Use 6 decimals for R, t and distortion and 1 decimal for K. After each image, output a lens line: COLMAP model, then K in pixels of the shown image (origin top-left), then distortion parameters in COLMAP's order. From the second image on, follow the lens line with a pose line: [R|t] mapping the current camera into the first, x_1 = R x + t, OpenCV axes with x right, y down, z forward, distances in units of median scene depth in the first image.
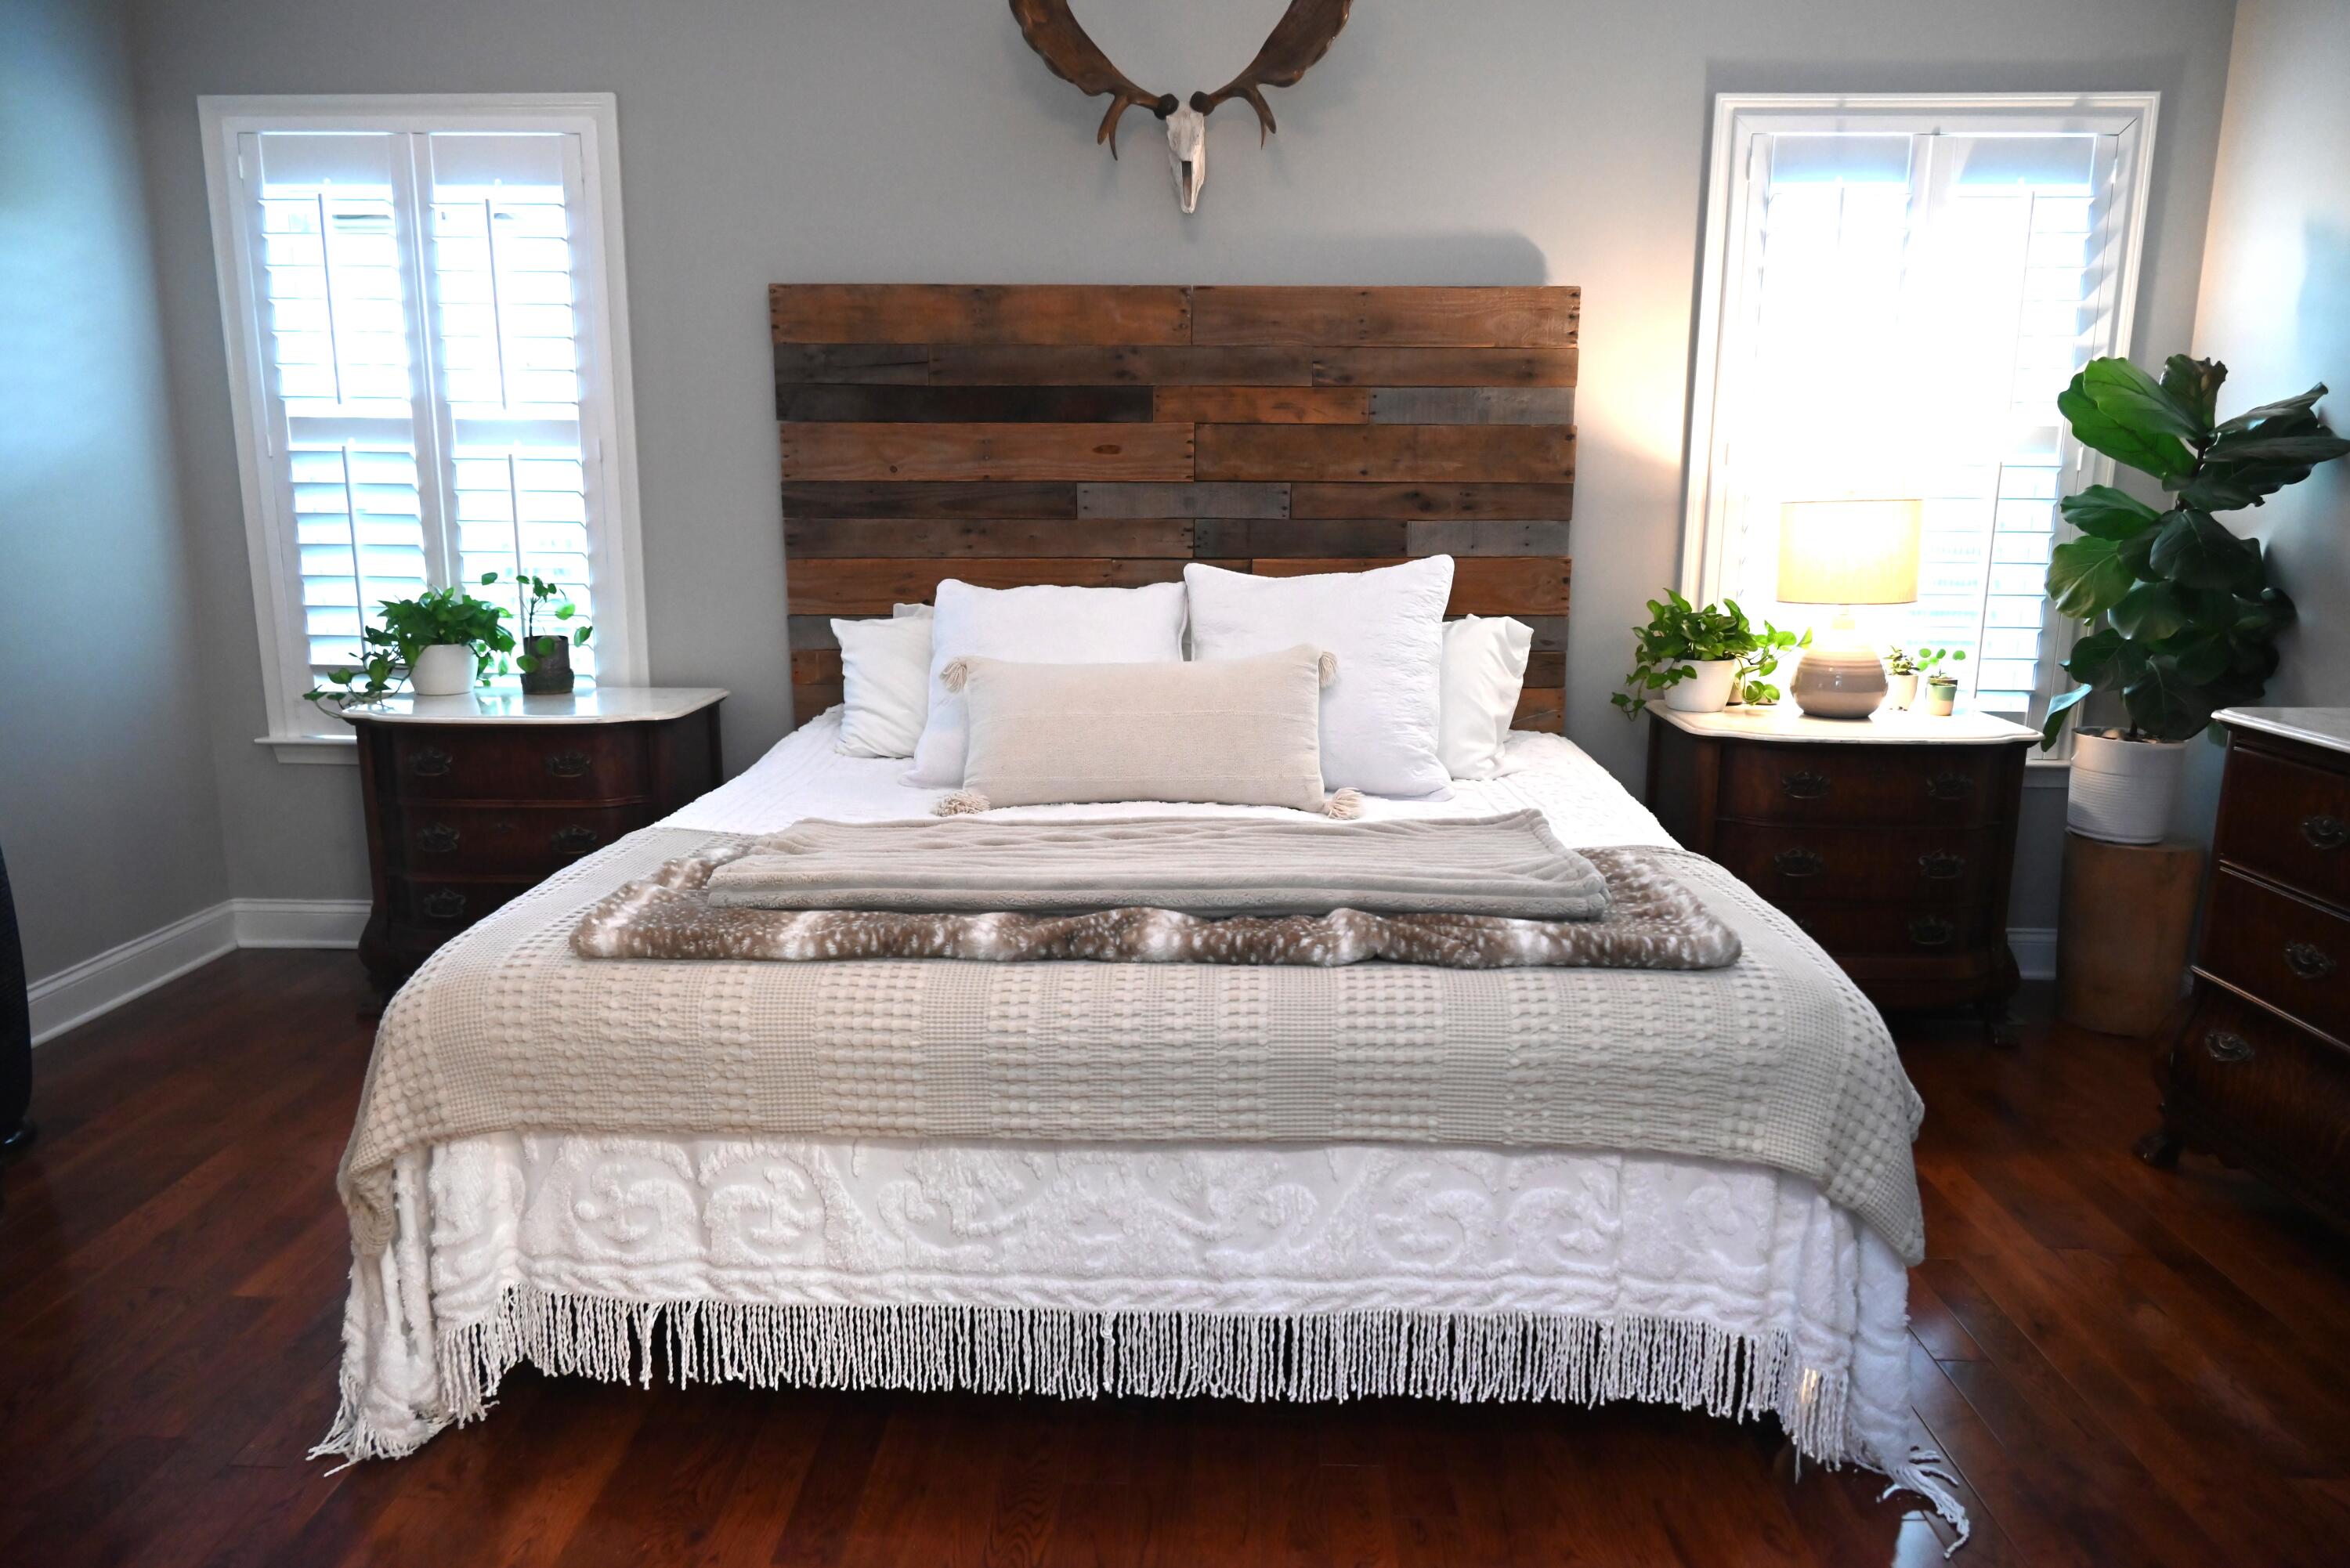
lens RADIAL K [[1554.4, 0, 1196.0], [0, 1554.4, 776.5], [0, 0, 1]] dist [-0.003816, -0.000383]
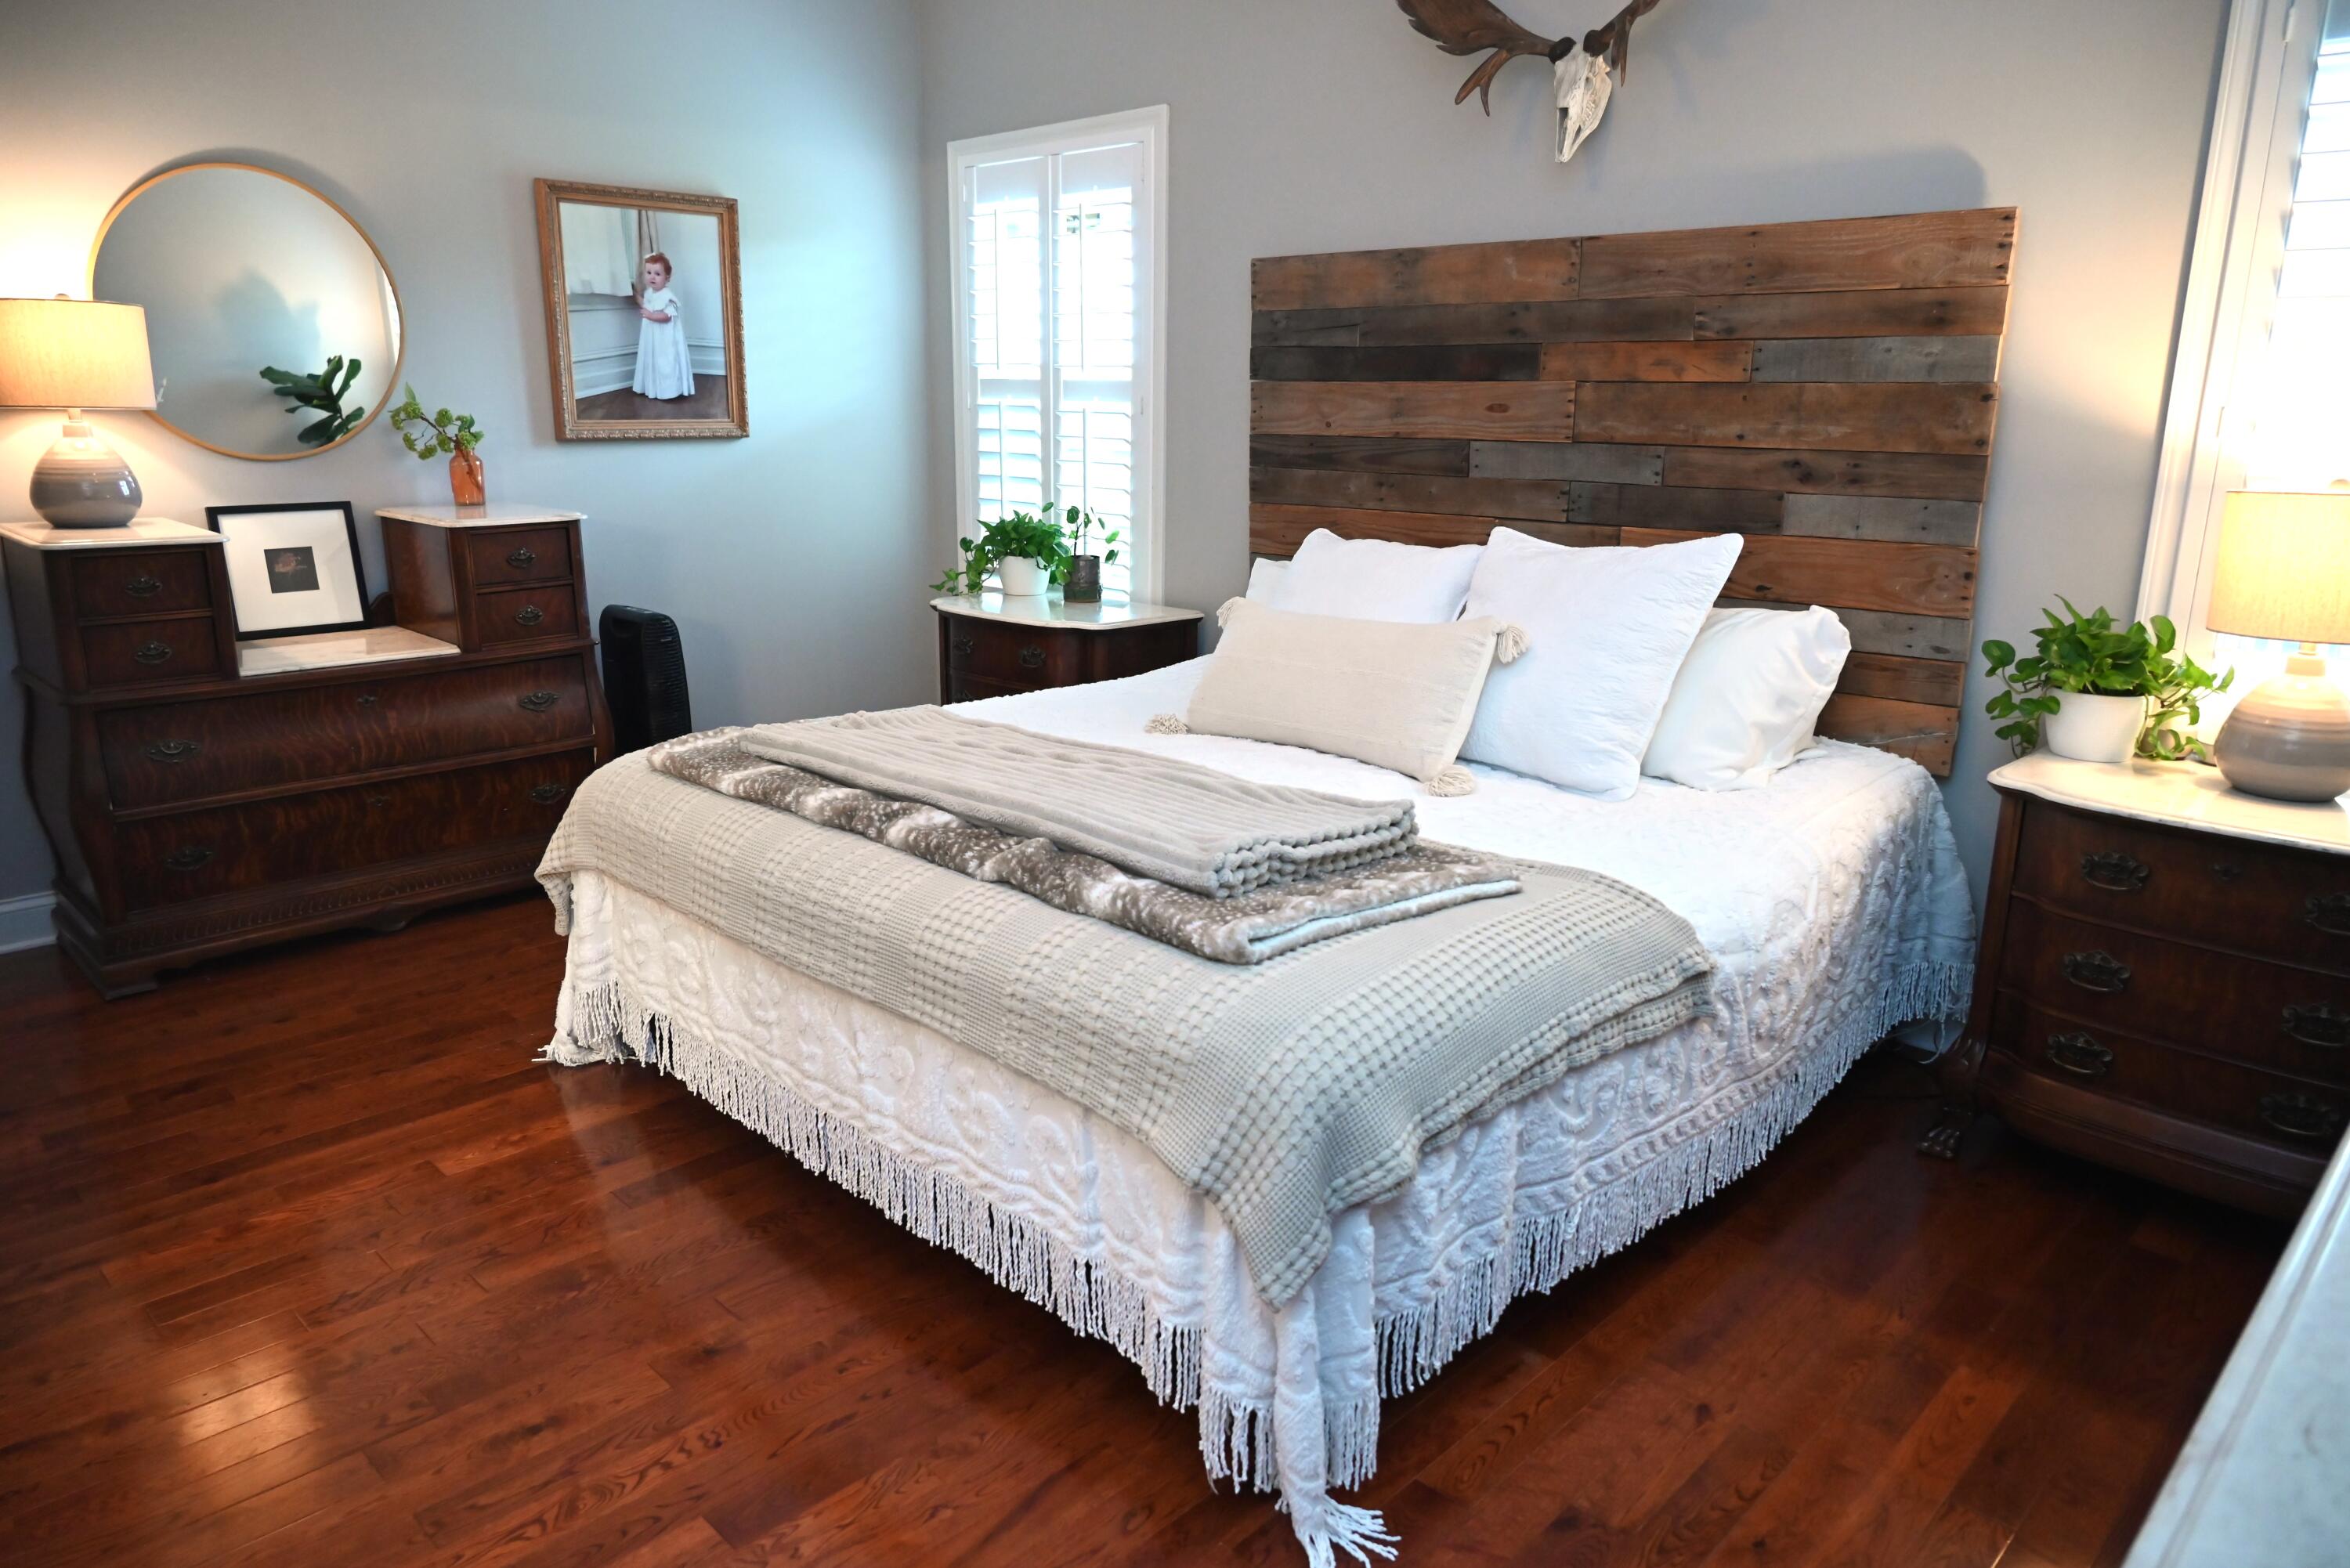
lens RADIAL K [[1554.4, 0, 1195.7], [0, 1554.4, 785.5], [0, 0, 1]] dist [-0.003816, -0.000383]
pose [[0.734034, 0.167416, -0.658153, 0.505913], [-0.137540, 0.985702, 0.097337, -0.042831], [0.665039, 0.019074, 0.746565, 0.133207]]
